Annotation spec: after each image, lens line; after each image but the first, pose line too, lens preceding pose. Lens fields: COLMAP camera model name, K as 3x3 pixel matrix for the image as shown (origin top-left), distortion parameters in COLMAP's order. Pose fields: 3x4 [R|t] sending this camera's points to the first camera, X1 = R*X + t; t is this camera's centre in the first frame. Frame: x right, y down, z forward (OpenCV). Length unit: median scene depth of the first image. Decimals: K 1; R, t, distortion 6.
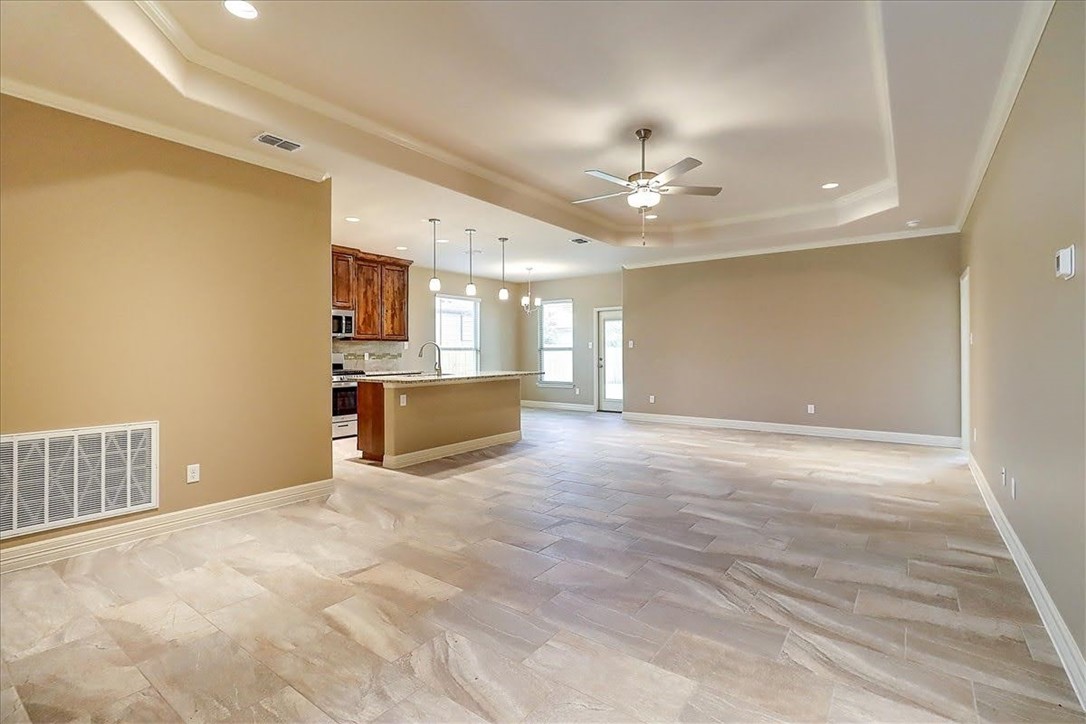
lens RADIAL K [[501.5, 0, 537.9], [0, 501.5, 349.9], [0, 0, 1]] dist [0.002554, -0.002036]
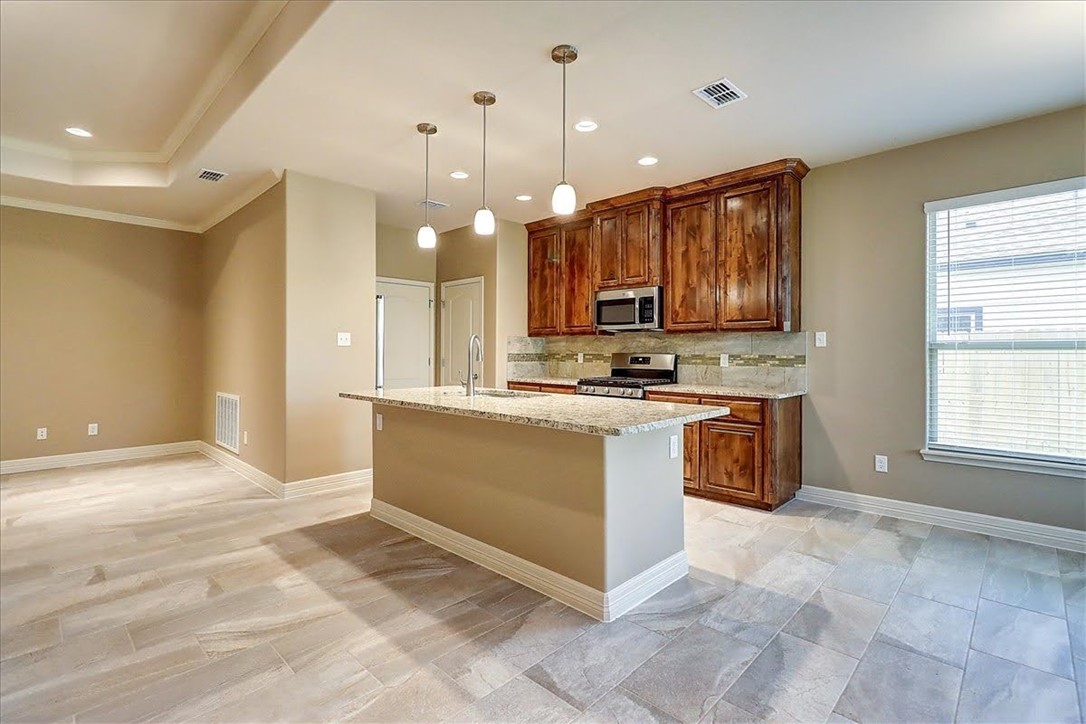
lens RADIAL K [[501.5, 0, 537.0], [0, 501.5, 349.3], [0, 0, 1]] dist [0.002554, -0.002036]
pose [[-0.133371, -0.001999, -0.991064, 0.283043], [0.001077, 0.999997, -0.002162, 0.001691], [0.991066, -0.001356, -0.133369, 0.956120]]
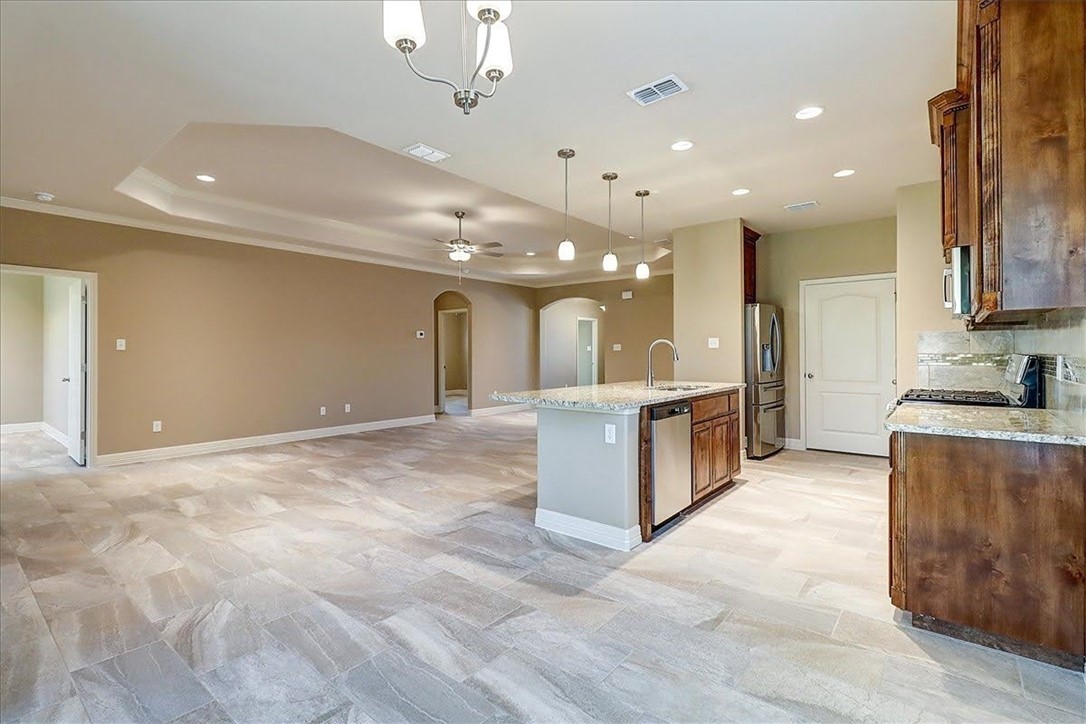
lens RADIAL K [[501.5, 0, 538.6], [0, 501.5, 348.2], [0, 0, 1]] dist [0.002554, -0.002036]
pose [[-0.998829, 0.006998, 0.047864, -0.058663], [0.006436, 0.999909, -0.011881, 0.003516], [-0.047943, -0.011560, -0.998783, 1.446478]]
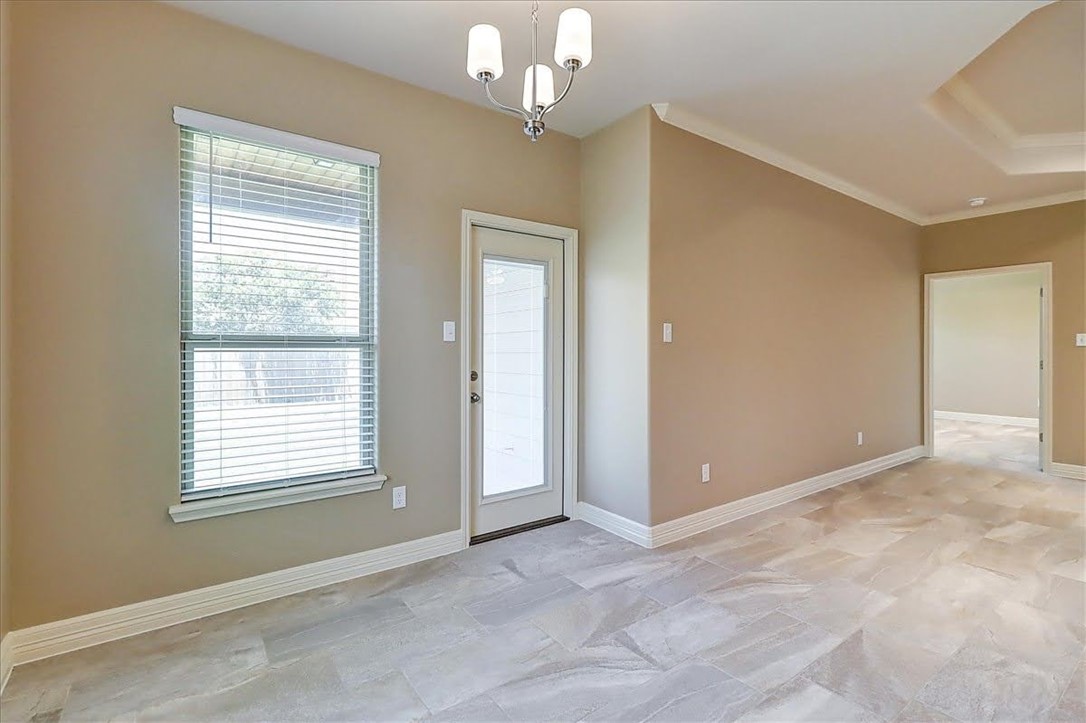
lens RADIAL K [[501.5, 0, 534.4], [0, 501.5, 347.9], [0, 0, 1]] dist [0.002554, -0.002036]
pose [[0.304012, 0.009015, 0.952626, -0.228266], [-0.004477, 0.999958, -0.008034, 0.003944], [-0.952658, -0.001822, 0.304039, 1.194259]]
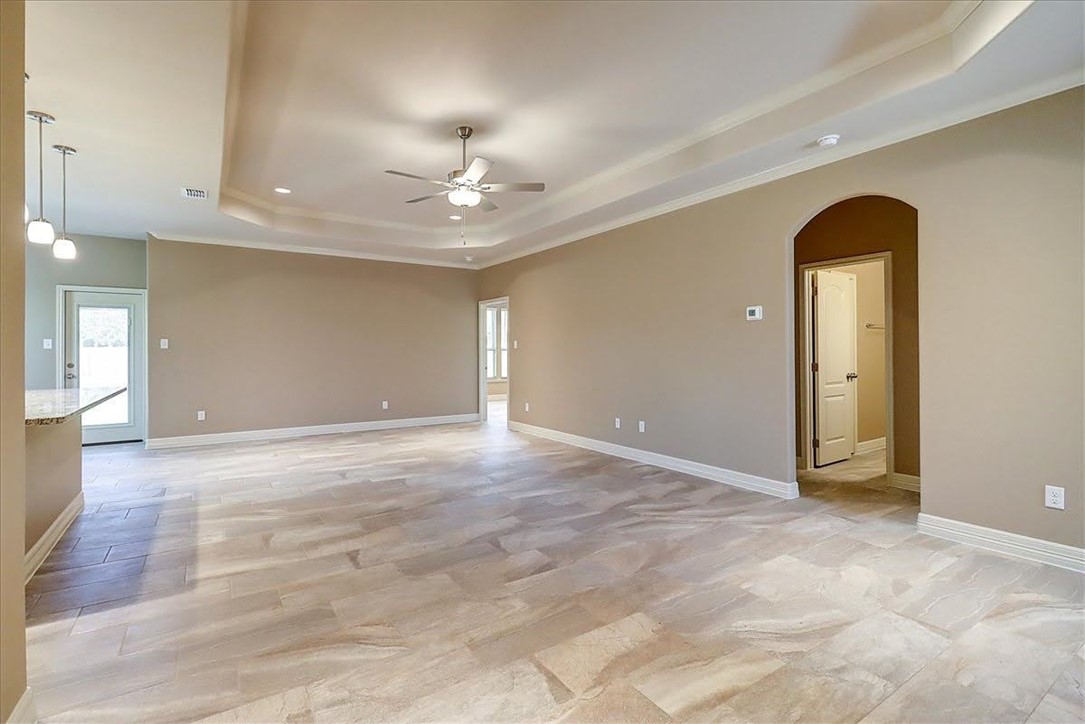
lens RADIAL K [[501.0, 0, 536.7], [0, 501.0, 348.9], [0, 0, 1]] dist [0.002554, -0.002036]
pose [[0.341373, 0.007276, 0.939900, -0.378111], [-0.001210, 0.999973, -0.007301, 0.001358], [-0.939927, 0.001355, 0.341373, 0.303239]]
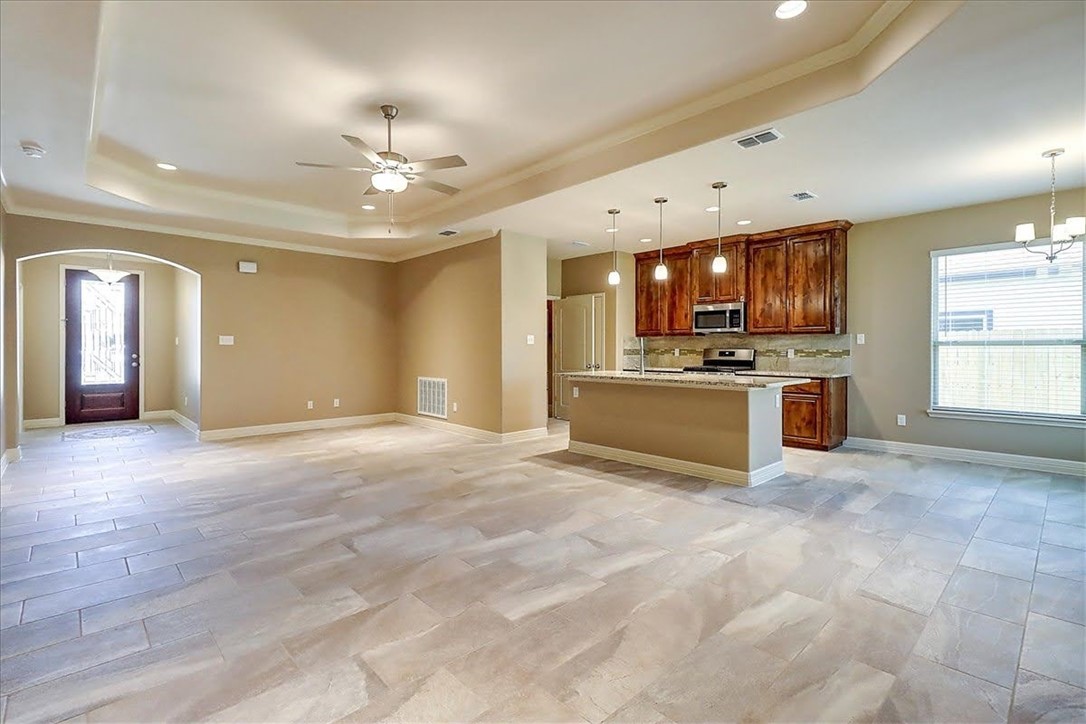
lens RADIAL K [[501.5, 0, 535.9], [0, 501.5, 349.2], [0, 0, 1]] dist [0.002554, -0.002036]
pose [[-0.180671, 0.005786, -0.983527, 0.606734], [0.004418, 0.999977, 0.005071, 0.000065], [0.983534, -0.003429, -0.180692, 0.813853]]
